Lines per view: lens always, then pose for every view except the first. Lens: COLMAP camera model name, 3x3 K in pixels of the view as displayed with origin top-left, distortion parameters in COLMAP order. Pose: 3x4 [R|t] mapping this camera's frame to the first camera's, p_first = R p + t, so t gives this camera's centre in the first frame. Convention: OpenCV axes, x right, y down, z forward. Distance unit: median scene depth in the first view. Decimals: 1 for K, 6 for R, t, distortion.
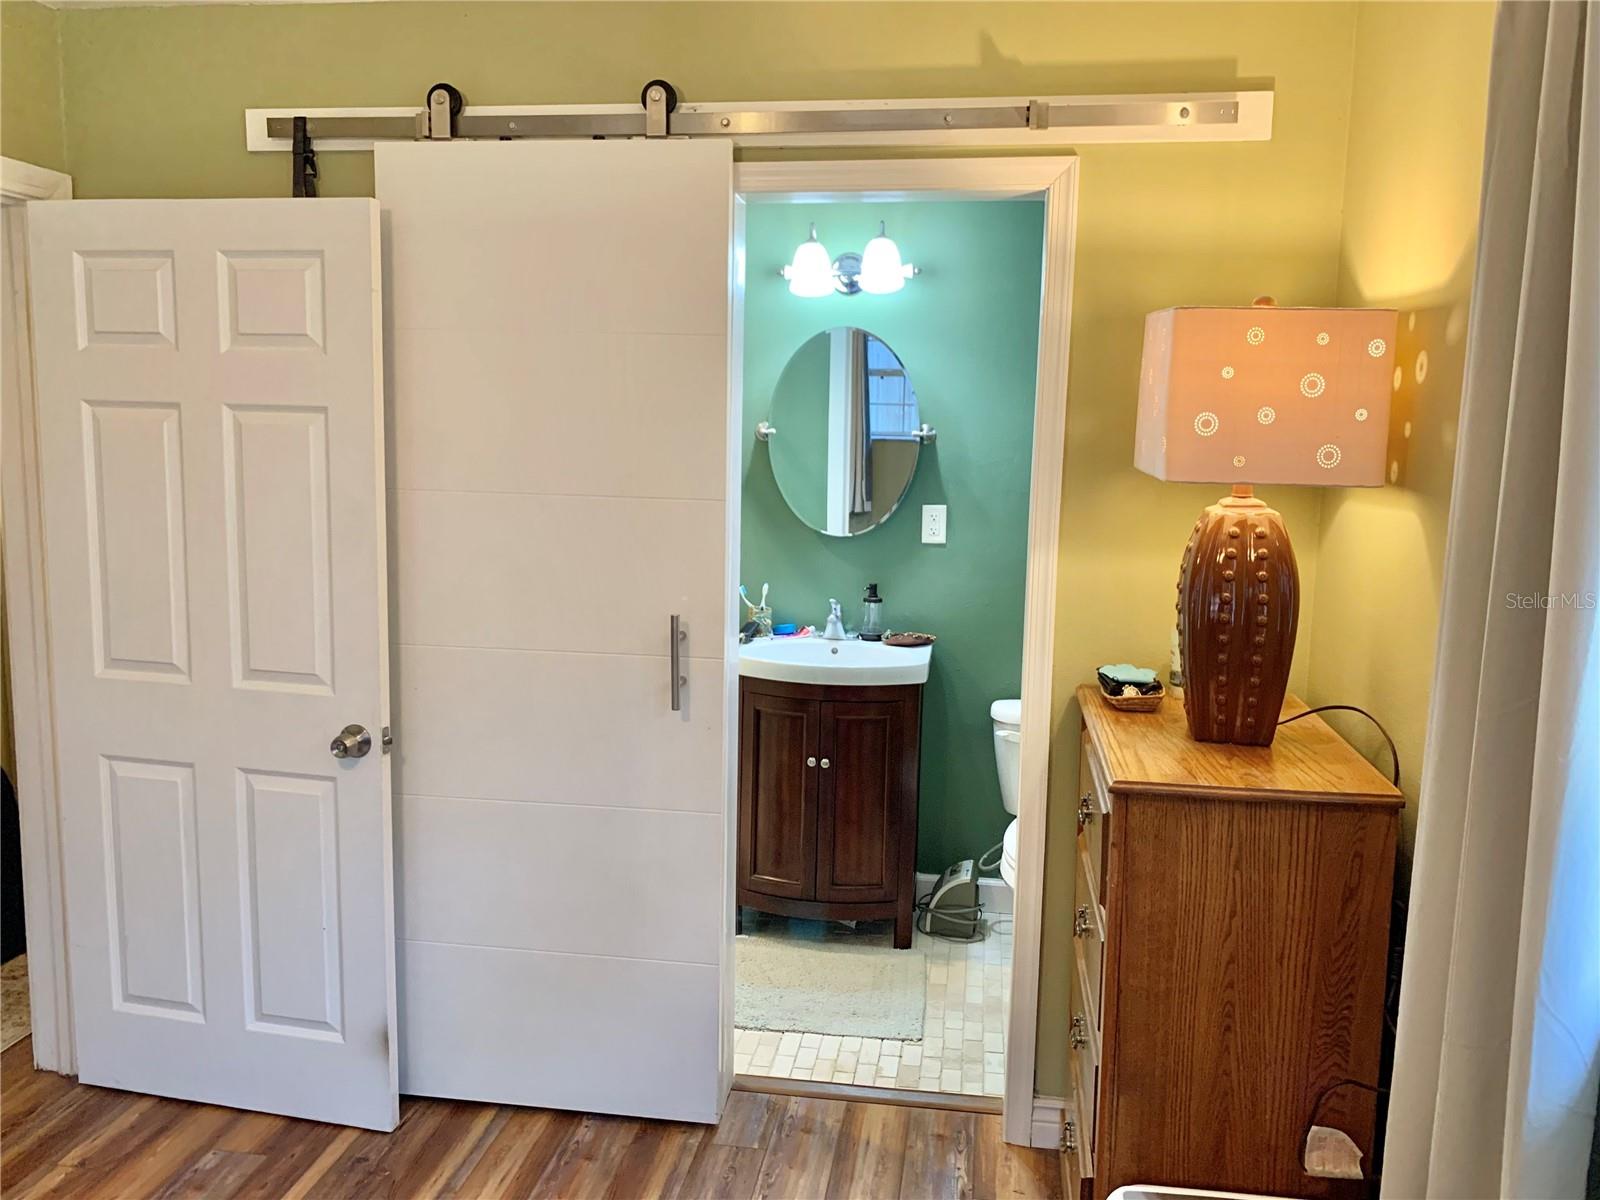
lens RADIAL K [[1235.8, 0, 797.4], [0, 1235.8, 600.7], [0, 0, 1]] dist [0.032341, -0.036041]
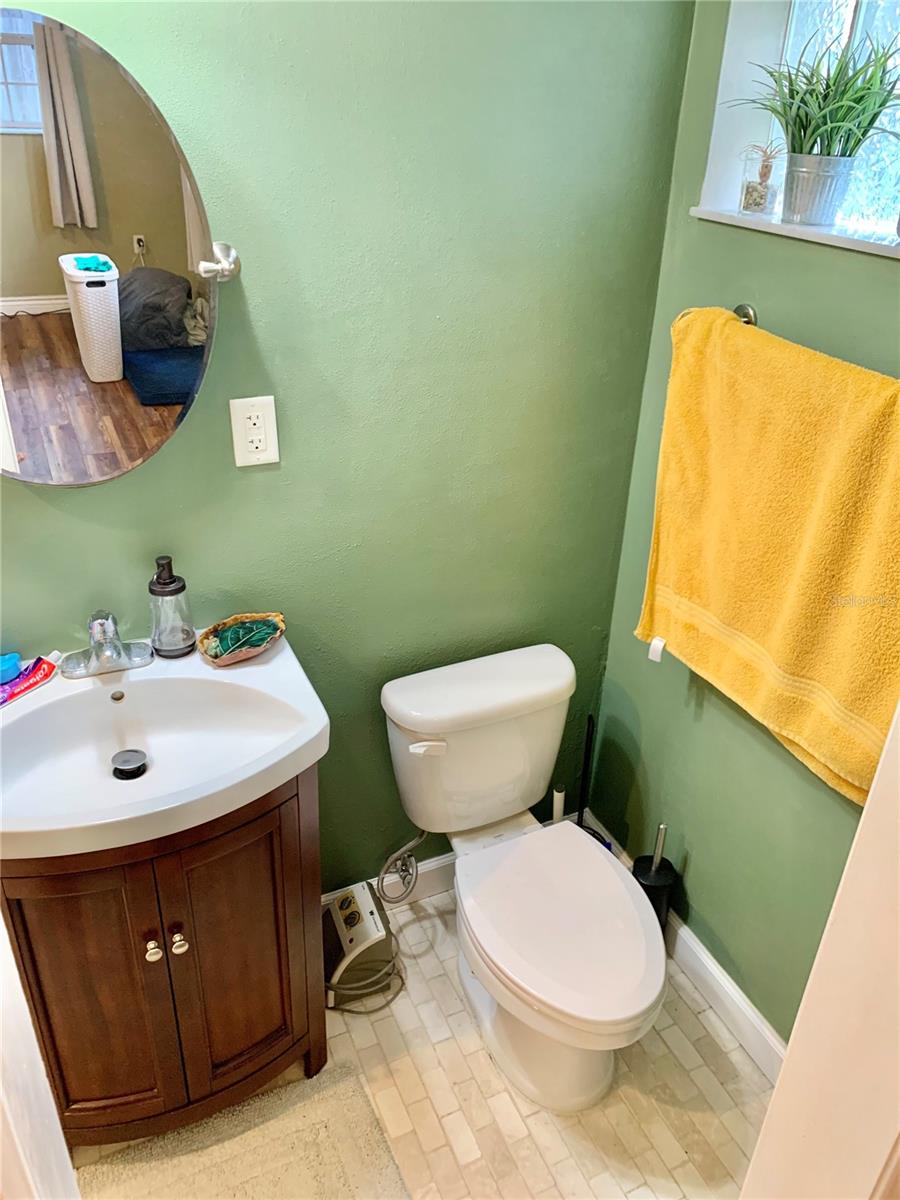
lens RADIAL K [[926.9, 0, 456.9], [0, 926.9, 588.1], [0, 0, 1]] dist [0.032341, -0.036041]
pose [[0.831695, -0.254385, 0.493530, -0.035514], [0.058102, 0.923864, 0.378284, -0.148742], [-0.552184, -0.285941, 0.783154, 0.612587]]
